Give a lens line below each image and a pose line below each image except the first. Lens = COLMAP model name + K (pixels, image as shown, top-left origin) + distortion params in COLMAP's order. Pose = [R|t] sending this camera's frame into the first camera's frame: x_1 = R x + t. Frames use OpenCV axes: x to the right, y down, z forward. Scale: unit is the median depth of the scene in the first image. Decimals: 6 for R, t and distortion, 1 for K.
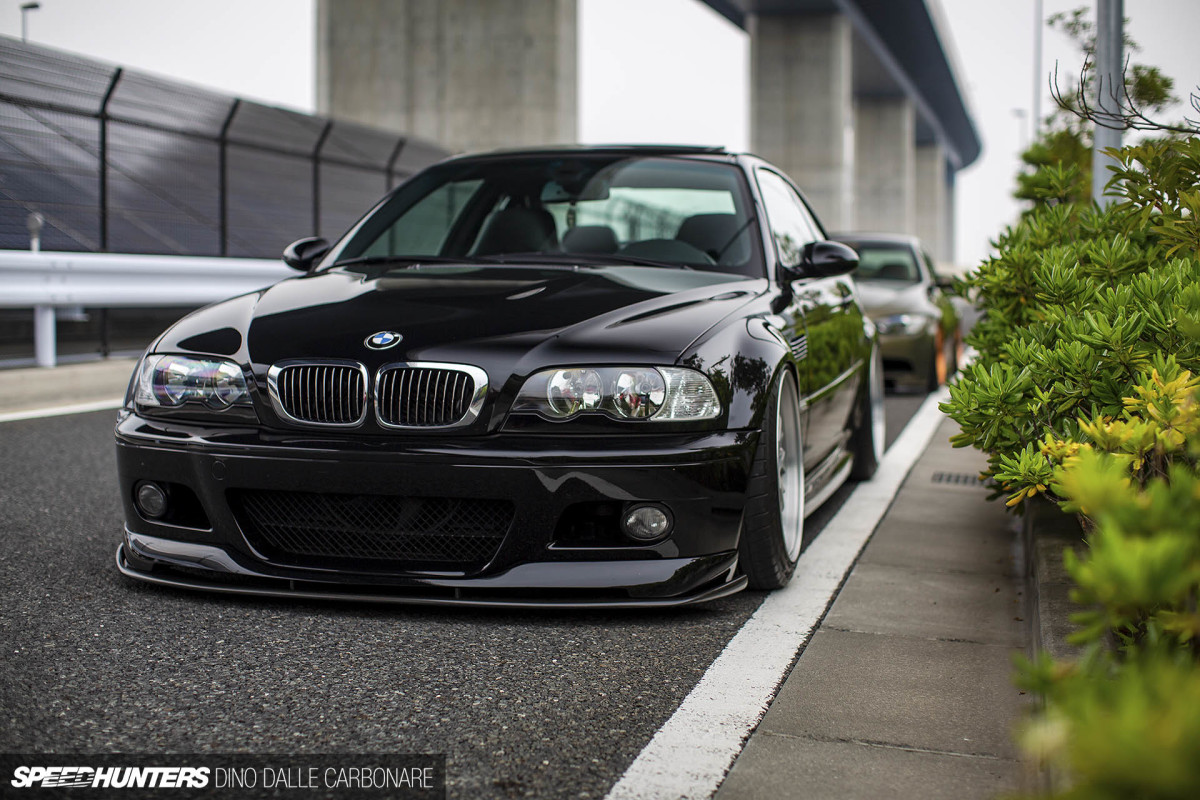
lens RADIAL K [[1663.5, 0, 600.0], [0, 1663.5, 400.0], [0, 0, 1]] dist [0.000715, 0.029306]
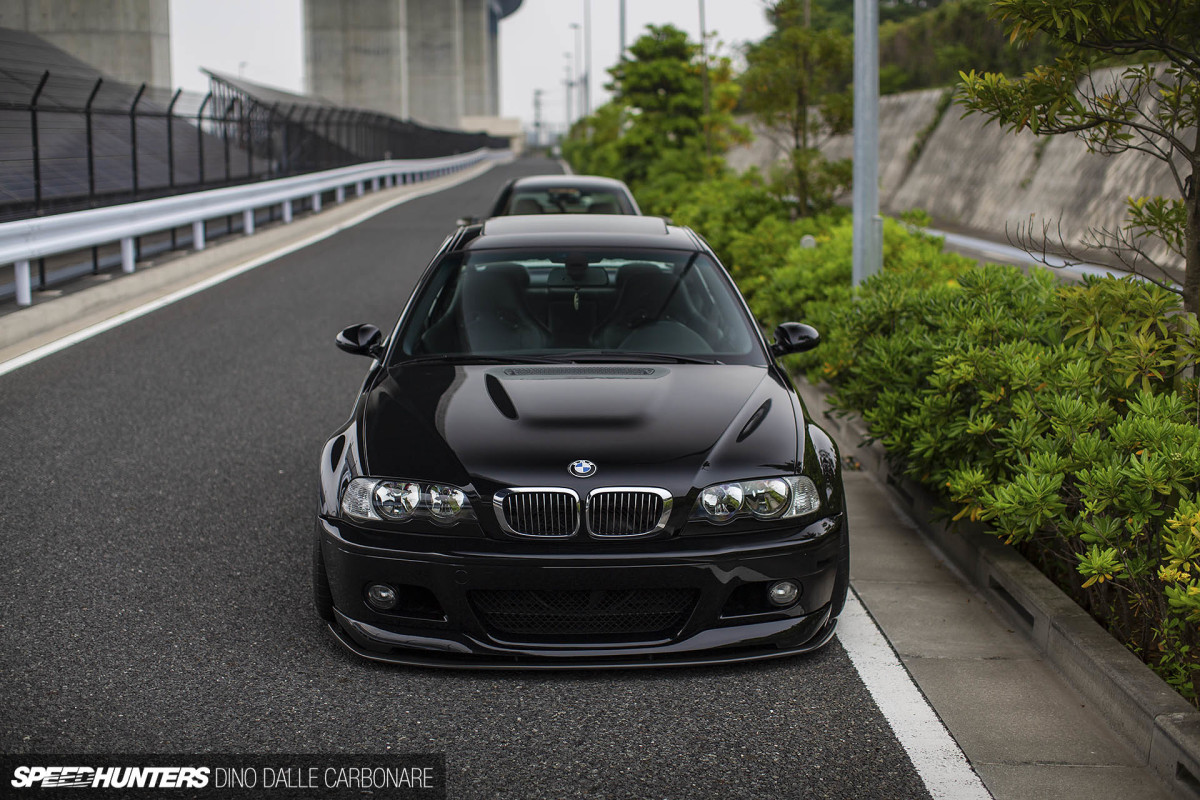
lens RADIAL K [[1739.2, 0, 600.8], [0, 1739.2, 371.8], [0, 0, 1]] dist [-0.156037, 0.173985]
pose [[0.962258, -0.043426, 0.268651, -0.473781], [0.024495, 0.997000, 0.073424, -0.208361], [-0.271034, -0.064072, 0.960435, -0.289067]]
